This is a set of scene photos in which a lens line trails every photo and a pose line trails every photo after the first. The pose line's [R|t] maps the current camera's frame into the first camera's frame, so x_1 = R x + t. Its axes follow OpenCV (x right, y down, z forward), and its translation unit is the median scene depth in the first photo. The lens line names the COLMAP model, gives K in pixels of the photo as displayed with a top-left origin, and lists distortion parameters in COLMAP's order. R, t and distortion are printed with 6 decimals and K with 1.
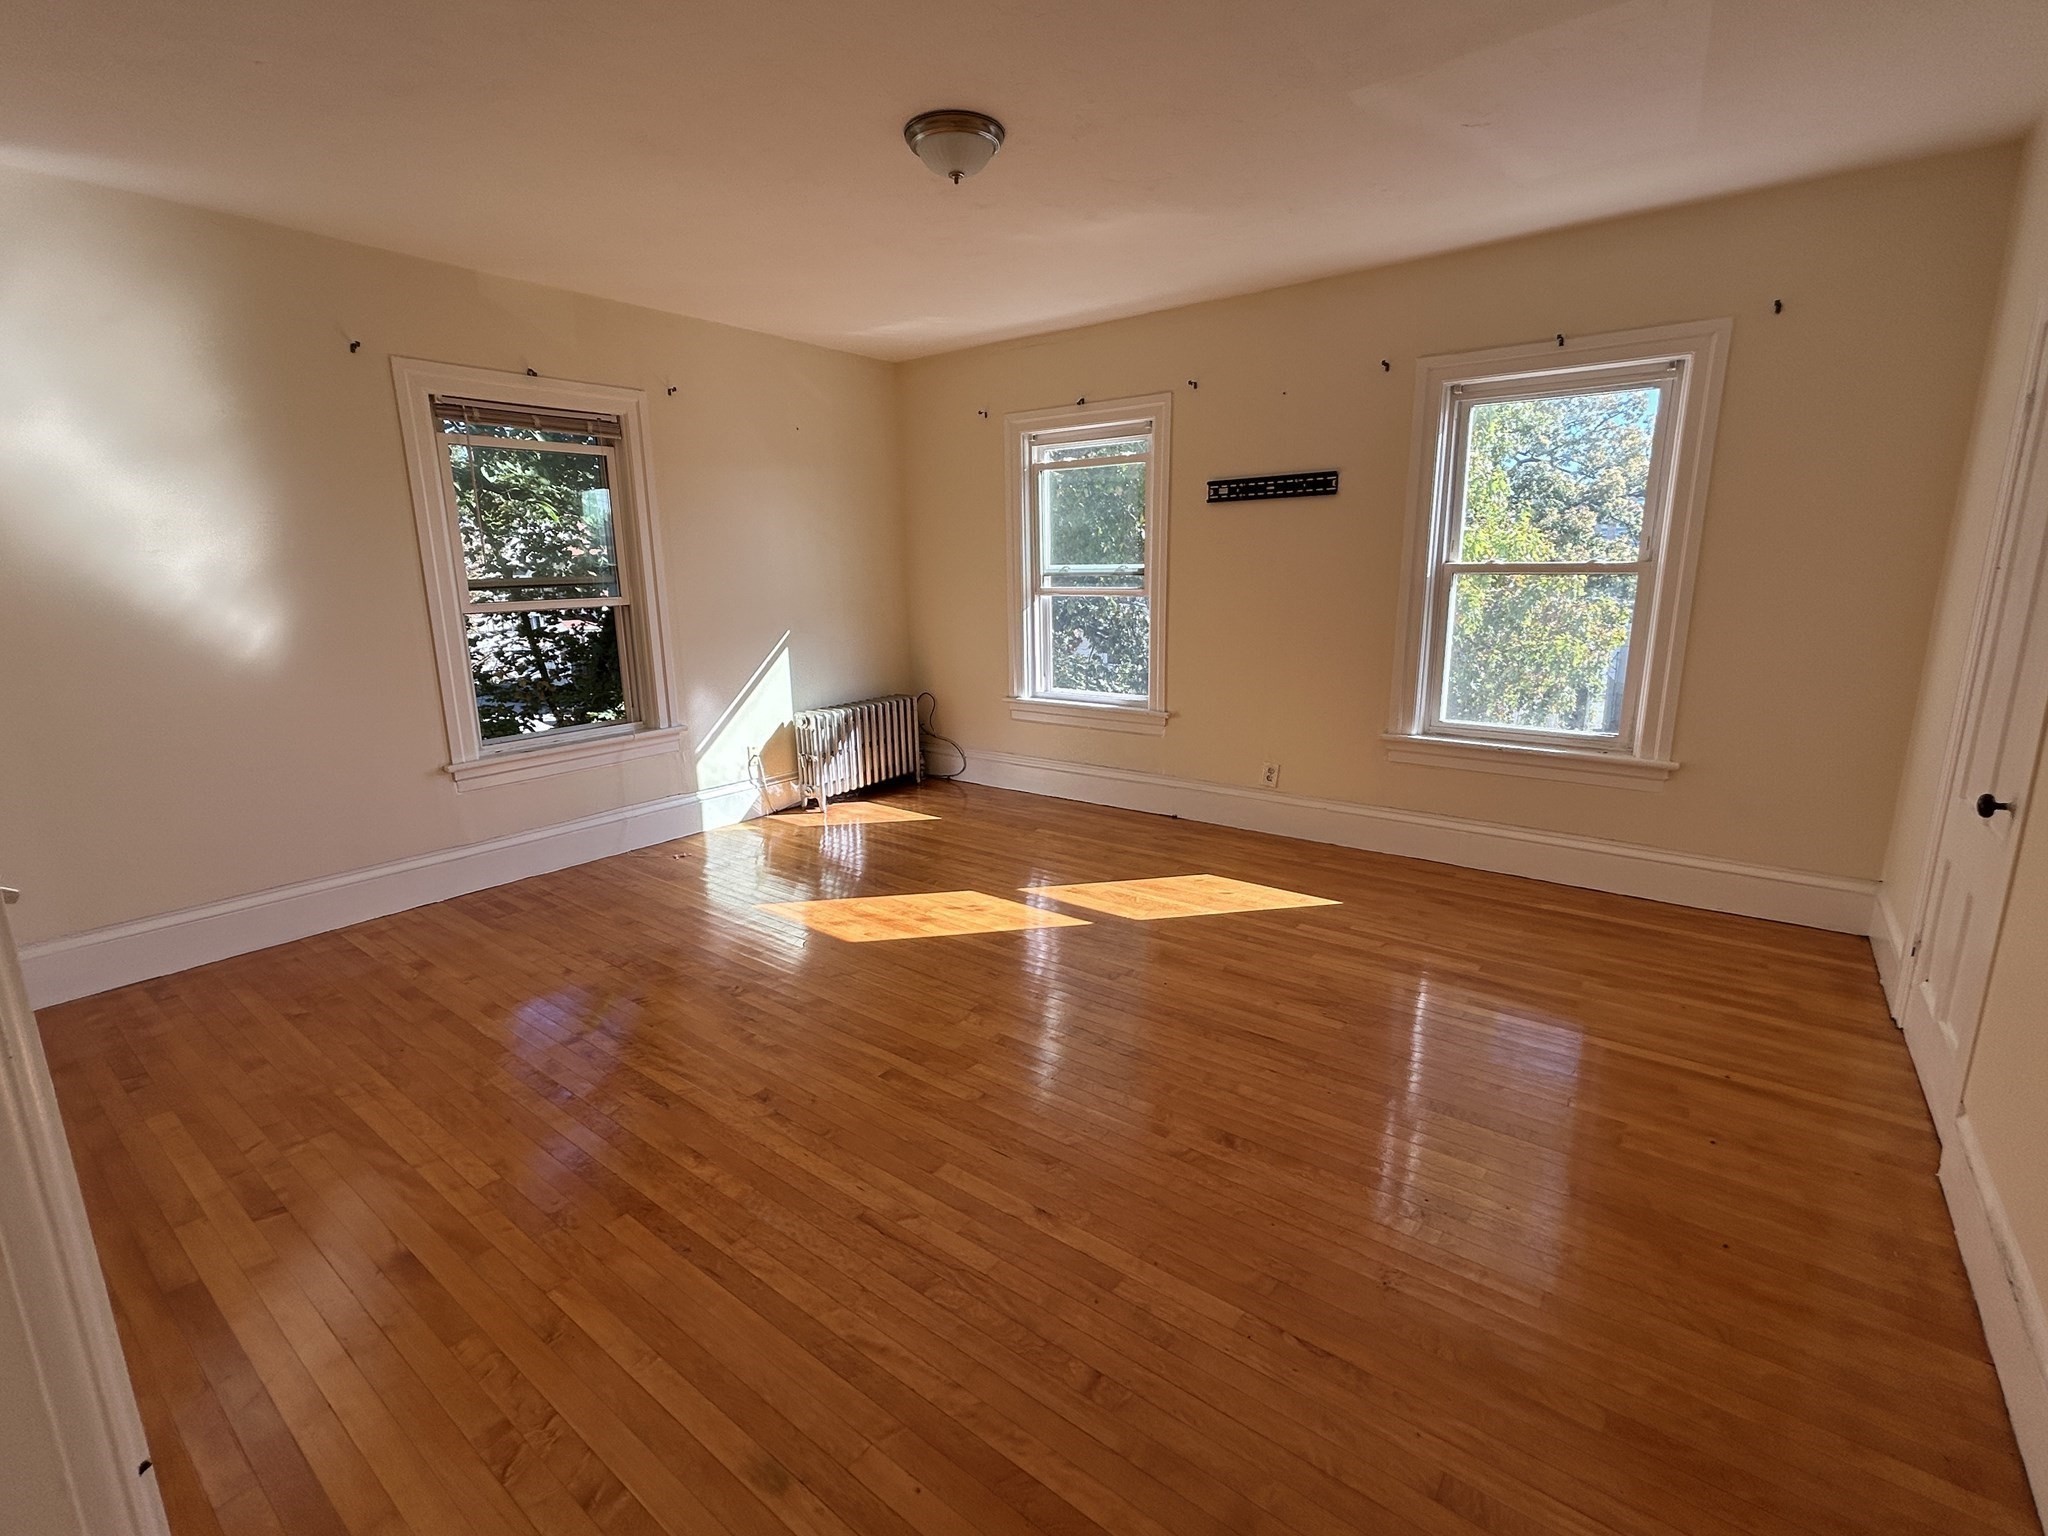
lens RADIAL K [[932.7, 0, 1014.3], [0, 932.7, 769.5], [0, 0, 1]] dist [0.000793, 0.000042]
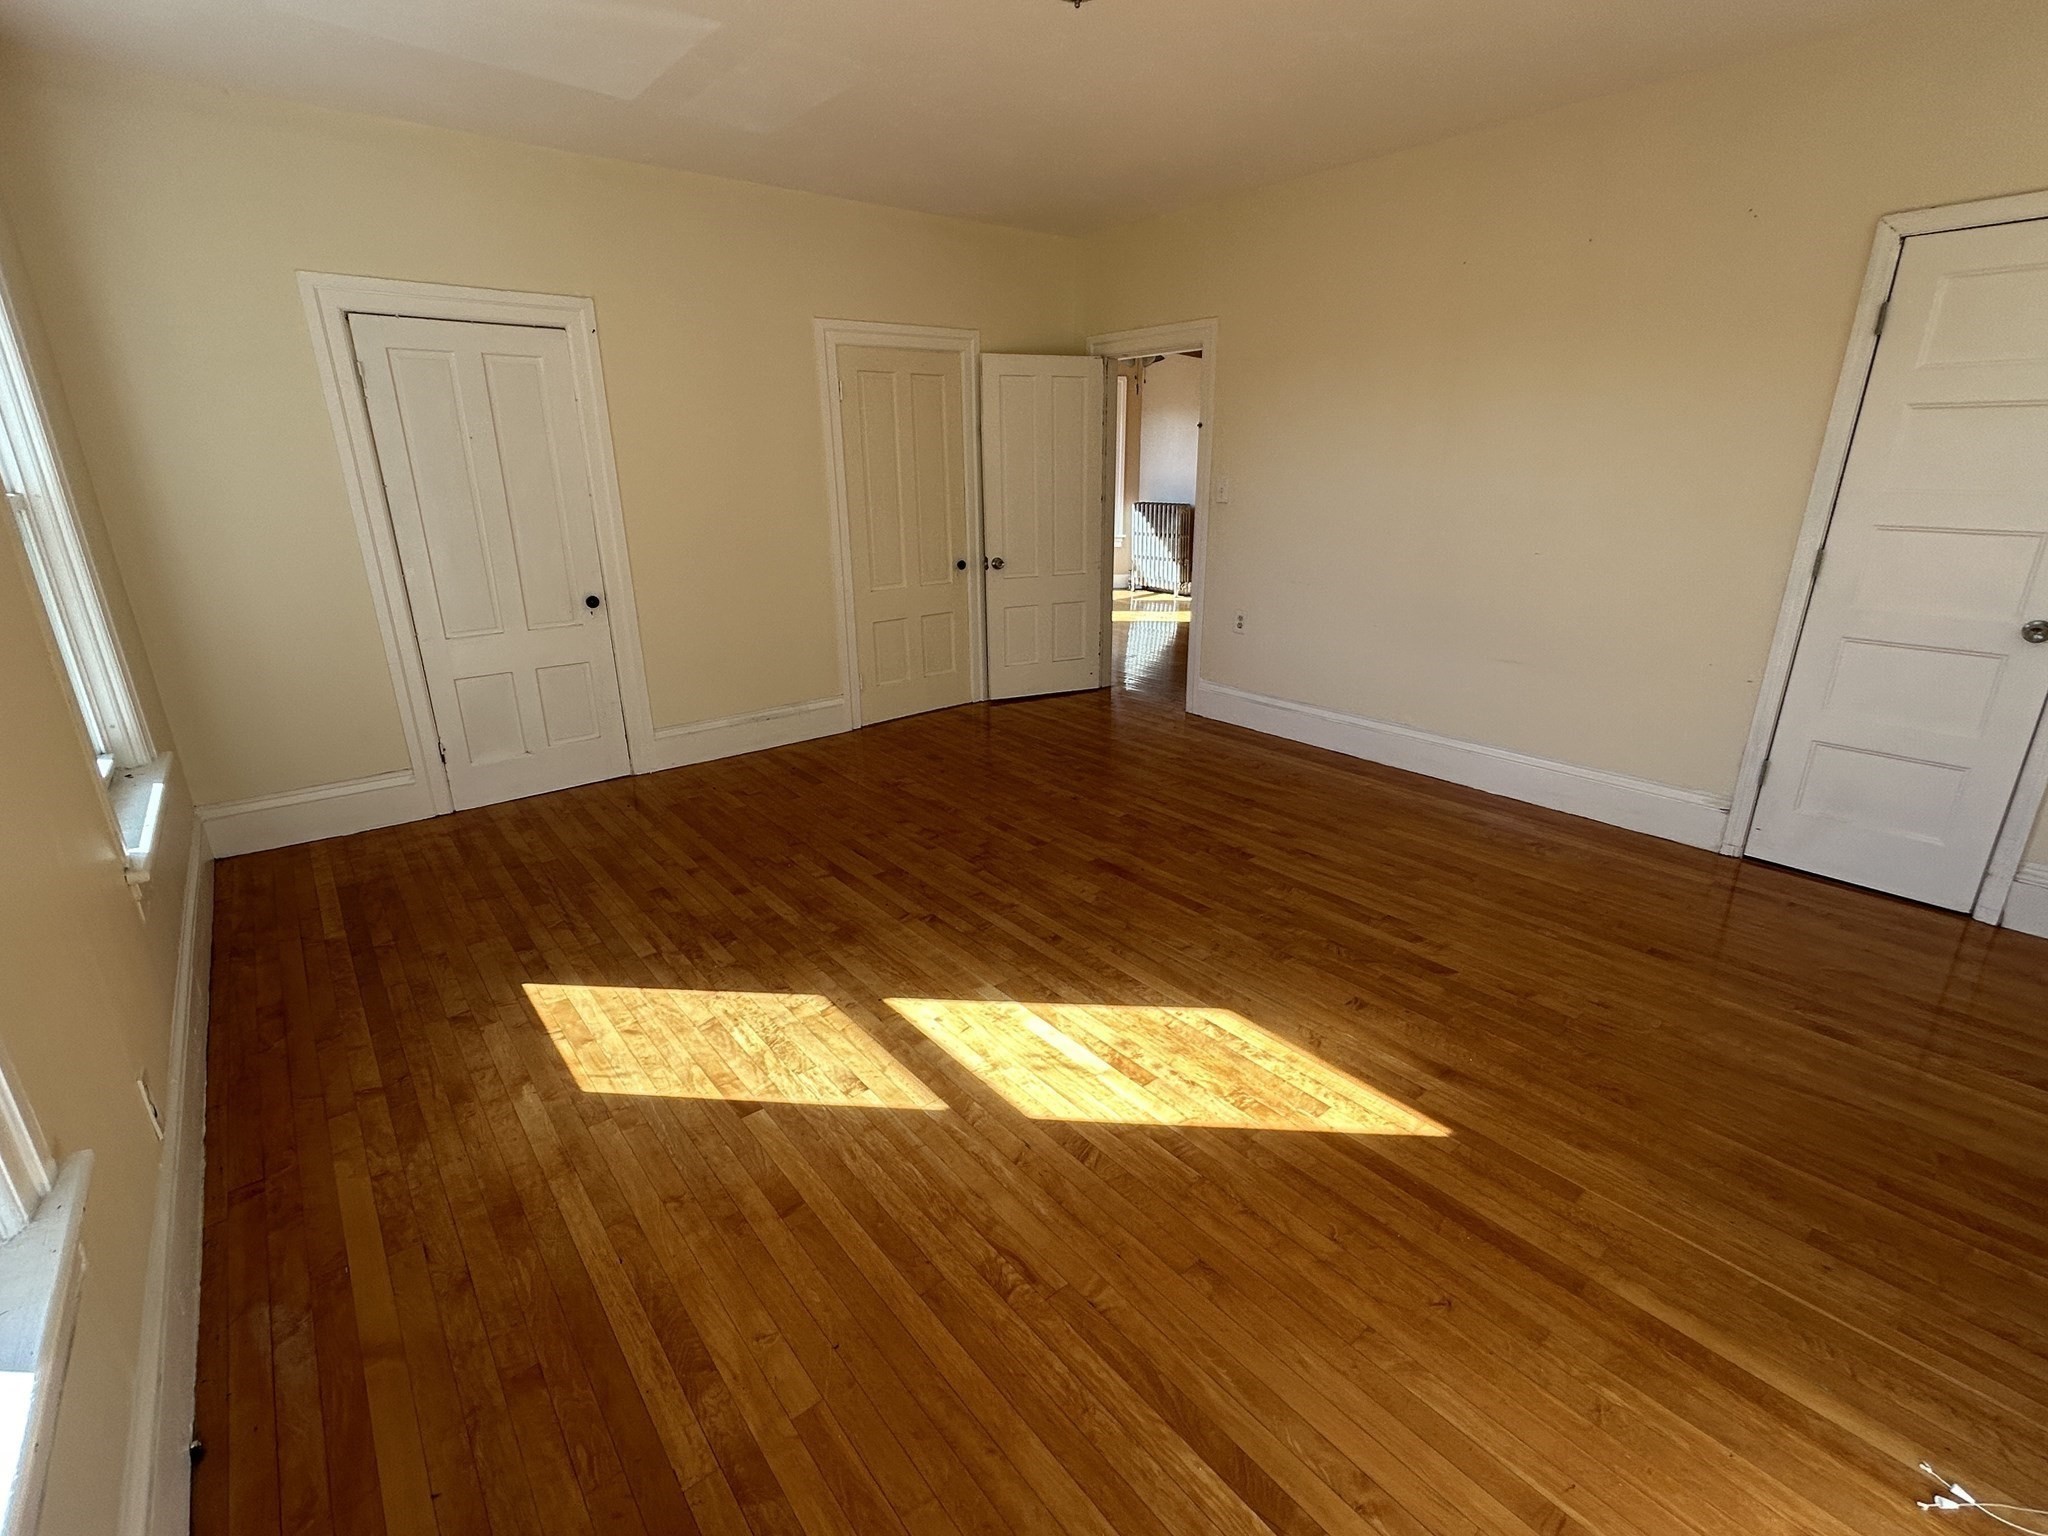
lens RADIAL K [[932.7, 0, 1014.3], [0, 932.7, 769.5], [0, 0, 1]] dist [0.000793, 0.000042]
pose [[-0.974061, -0.045367, 0.221693, -0.159748], [0.076041, 0.857104, 0.509501, -0.333101], [-0.213128, 0.513142, -0.831421, 1.458449]]
